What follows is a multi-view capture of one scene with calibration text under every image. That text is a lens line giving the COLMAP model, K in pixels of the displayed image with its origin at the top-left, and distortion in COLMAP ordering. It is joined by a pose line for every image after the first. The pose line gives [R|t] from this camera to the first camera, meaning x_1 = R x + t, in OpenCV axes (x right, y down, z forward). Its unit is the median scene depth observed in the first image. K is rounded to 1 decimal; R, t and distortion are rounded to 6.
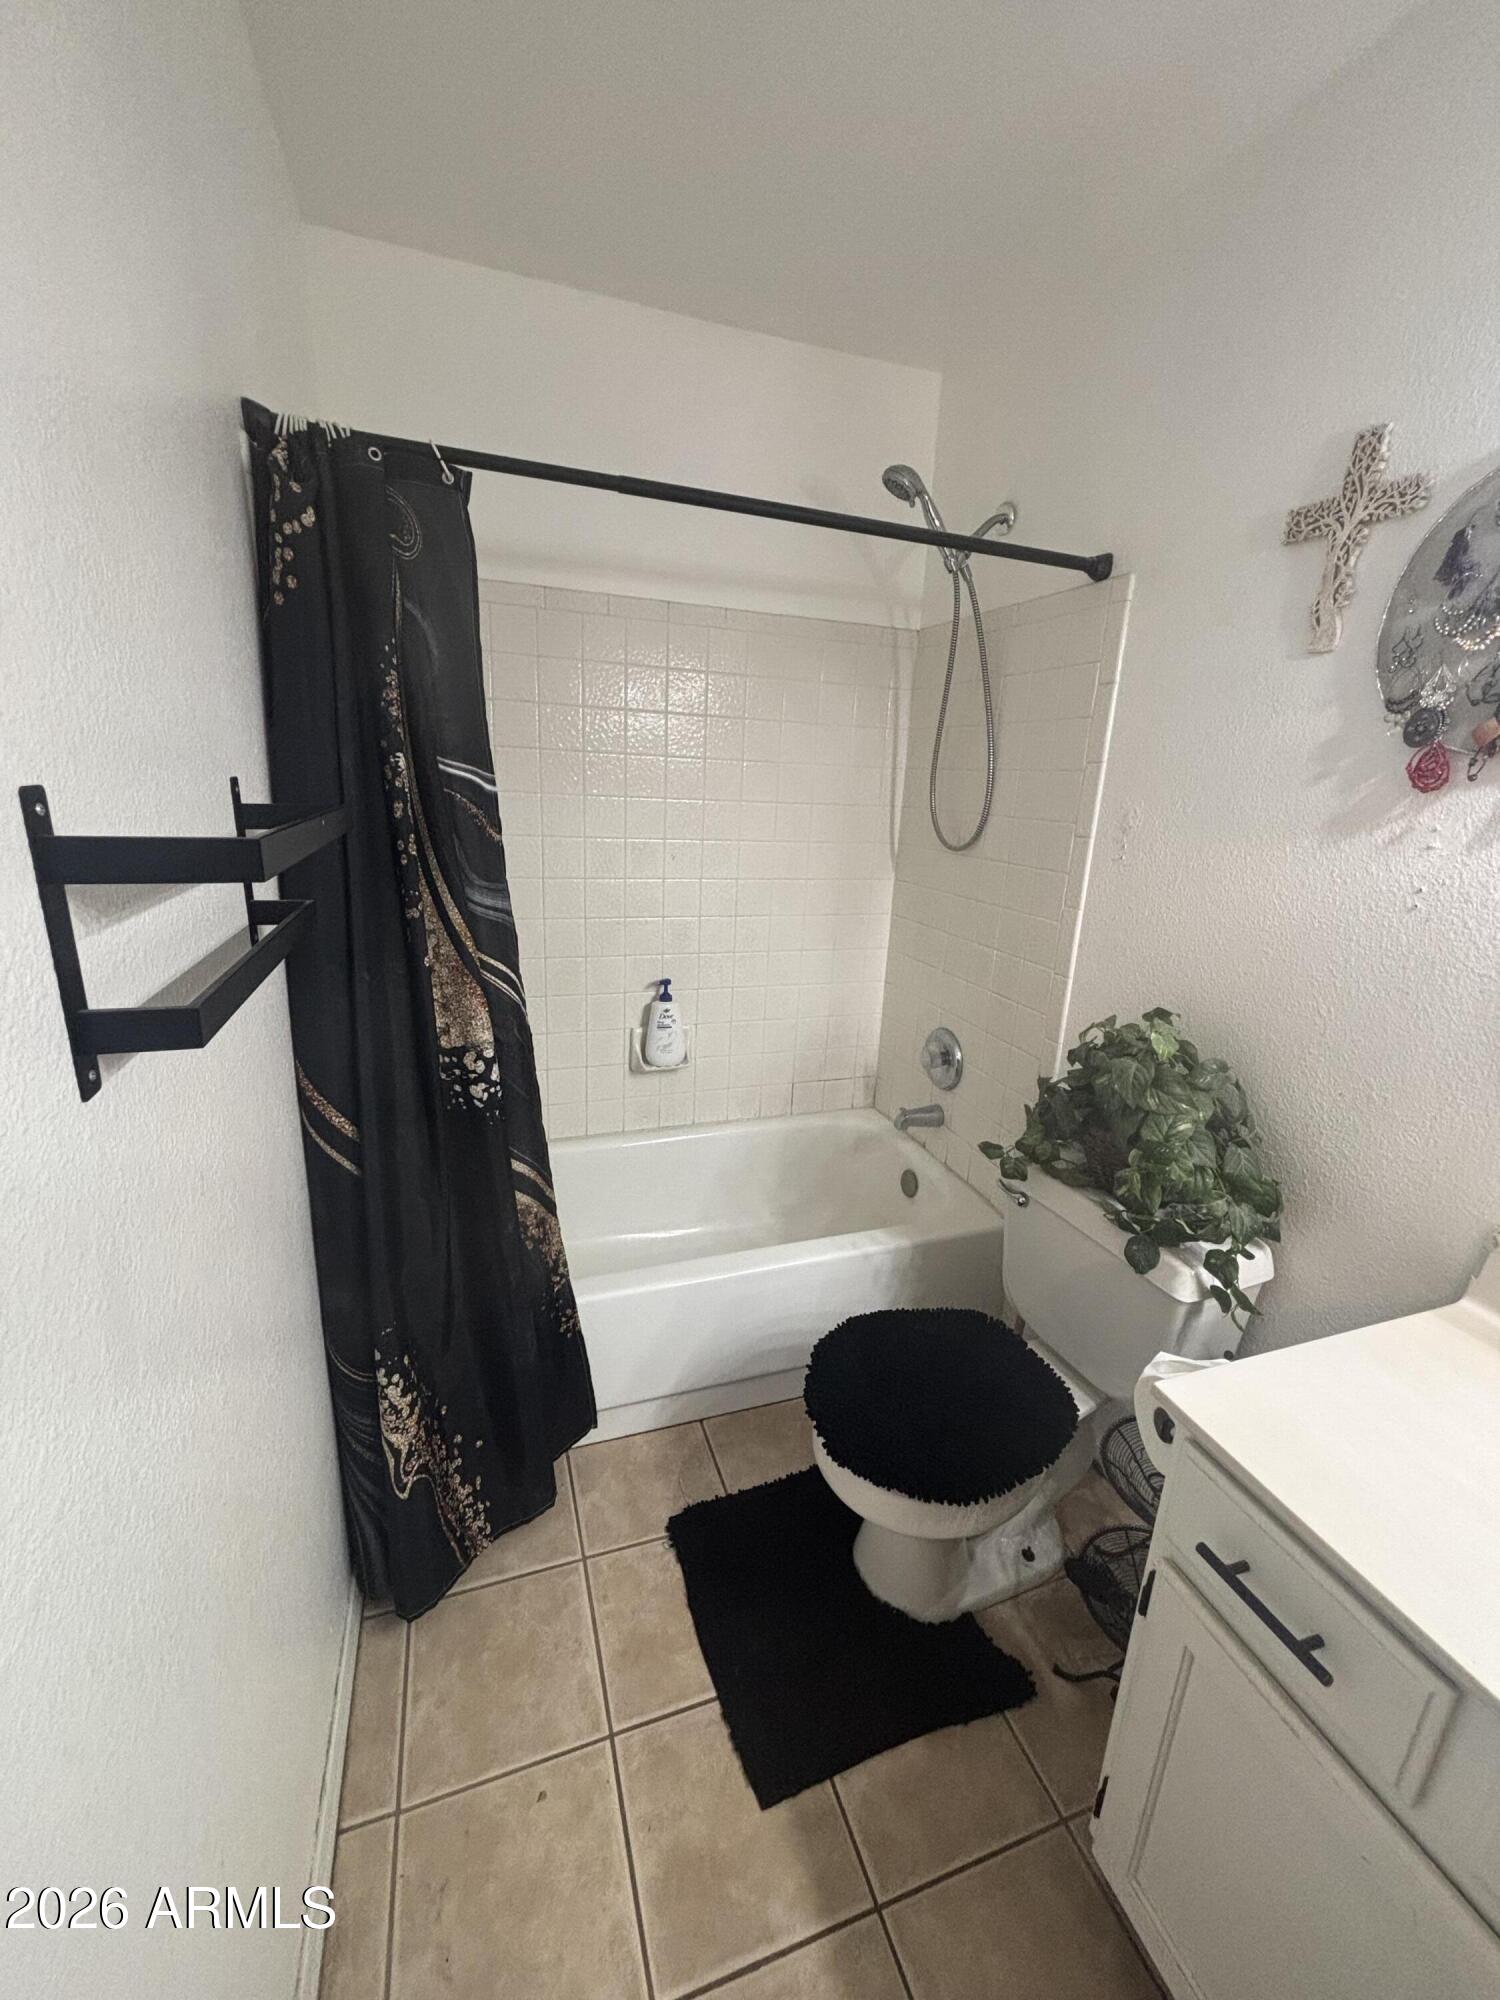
lens RADIAL K [[799.2, 0, 754.2], [0, 799.2, 998.4], [0, 0, 1]] dist [-0.001793, -0.000538]
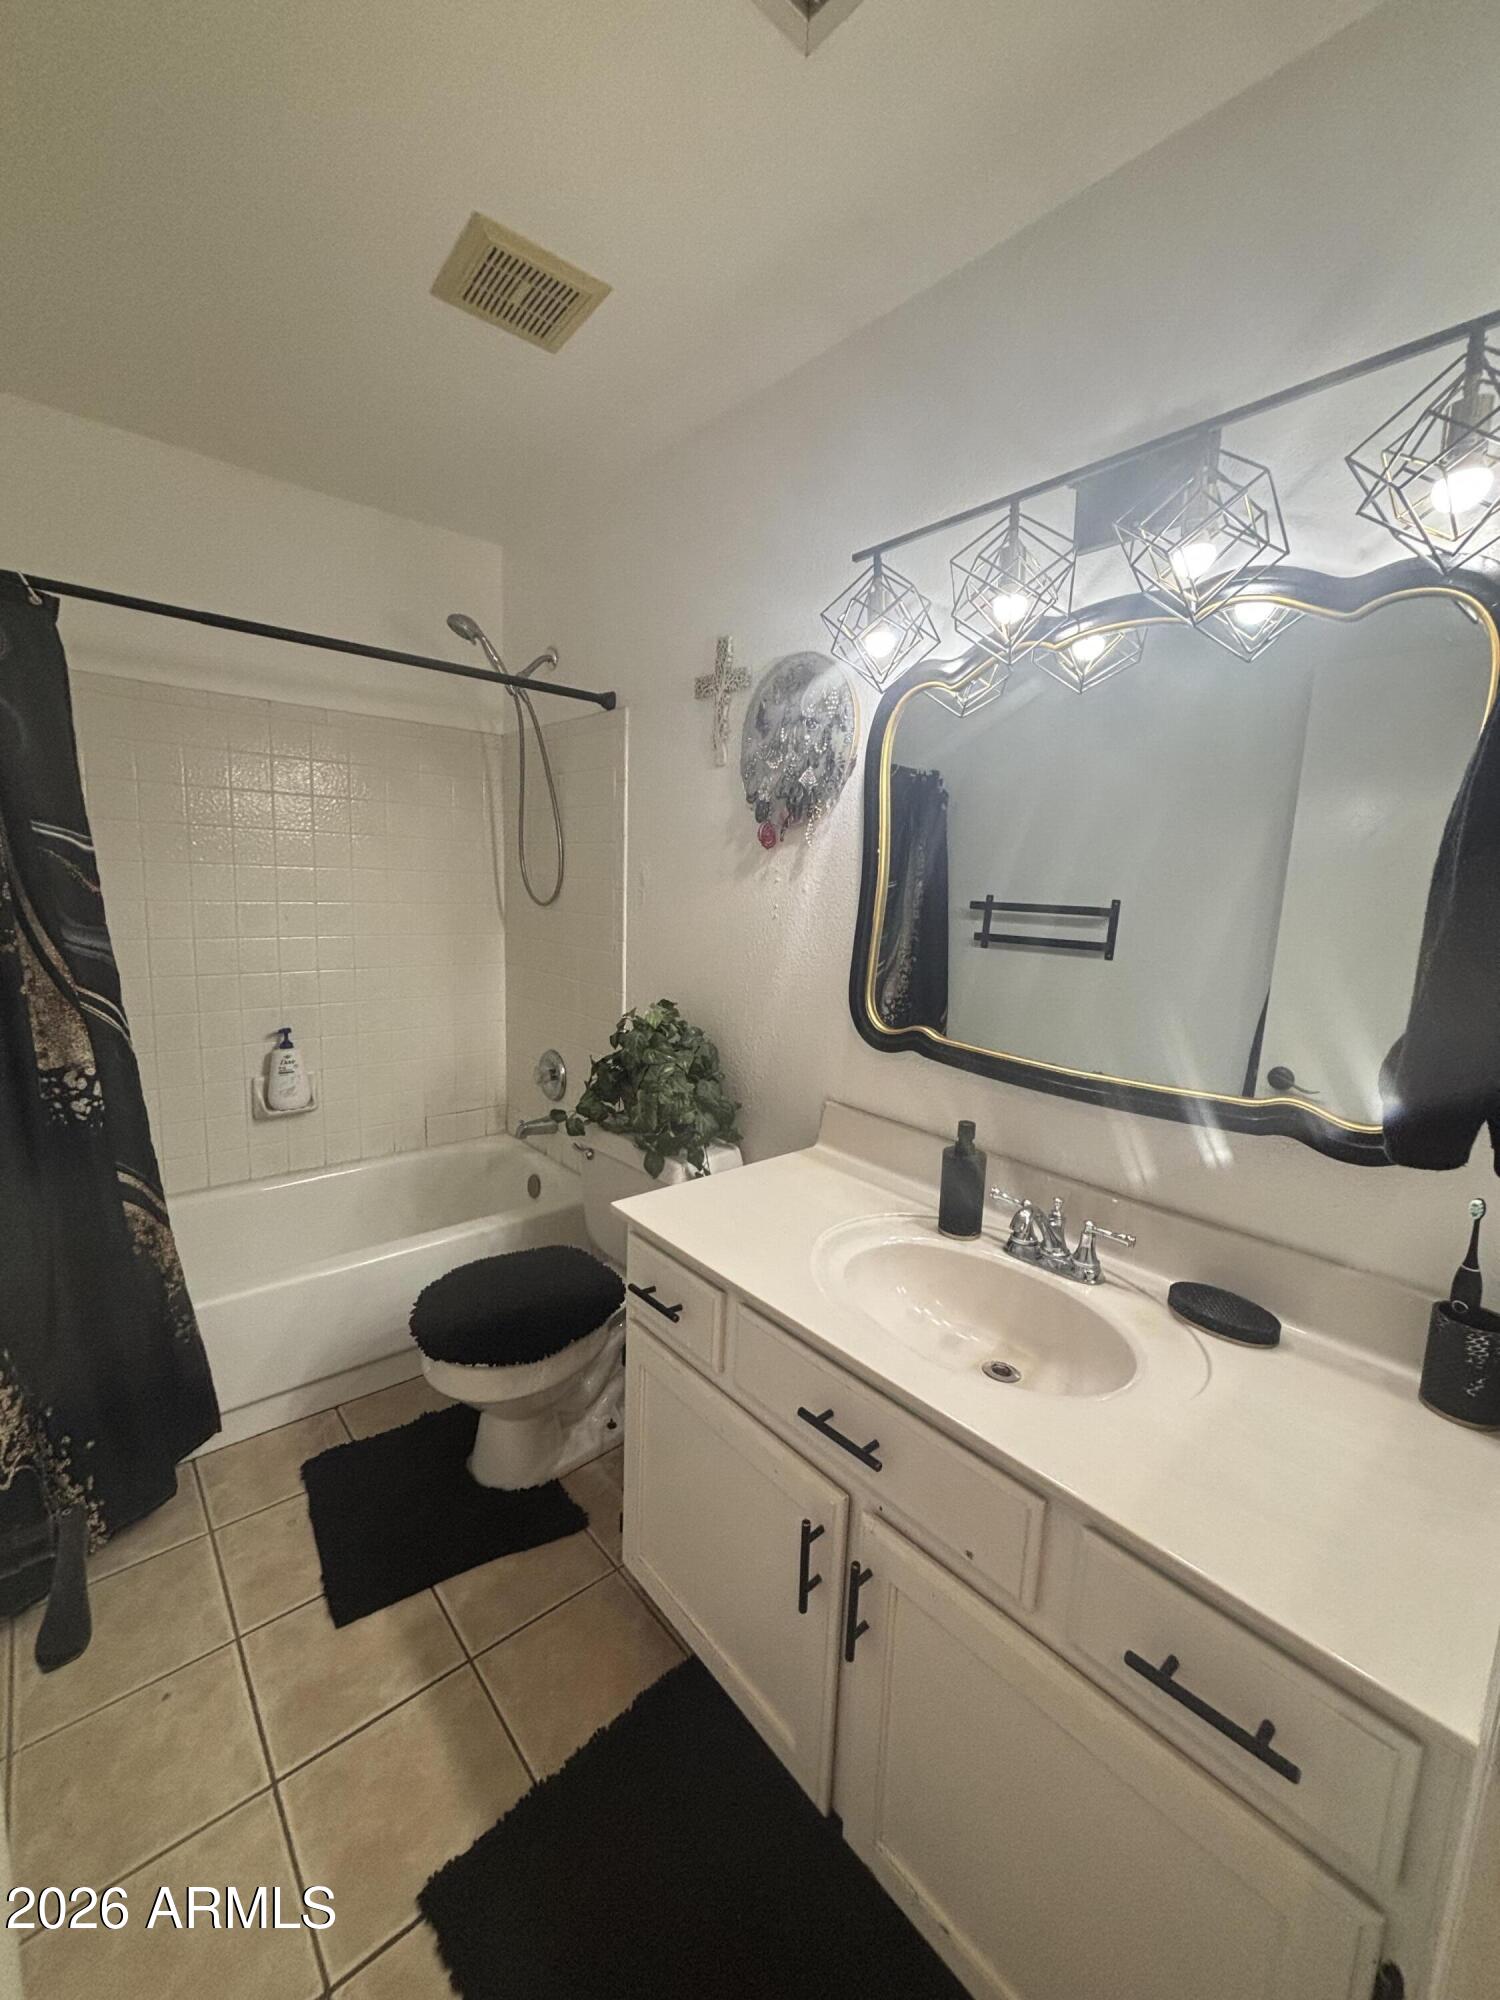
lens RADIAL K [[802.1, 0, 749.1], [0, 802.1, 991.8], [0, 0, 1]] dist [0.000586, -0.000203]
pose [[0.927268, -0.064516, 0.368798, 0.122242], [0.104819, 0.990384, -0.090293, 0.148870], [-0.359427, 0.122383, 0.925113, -0.402181]]
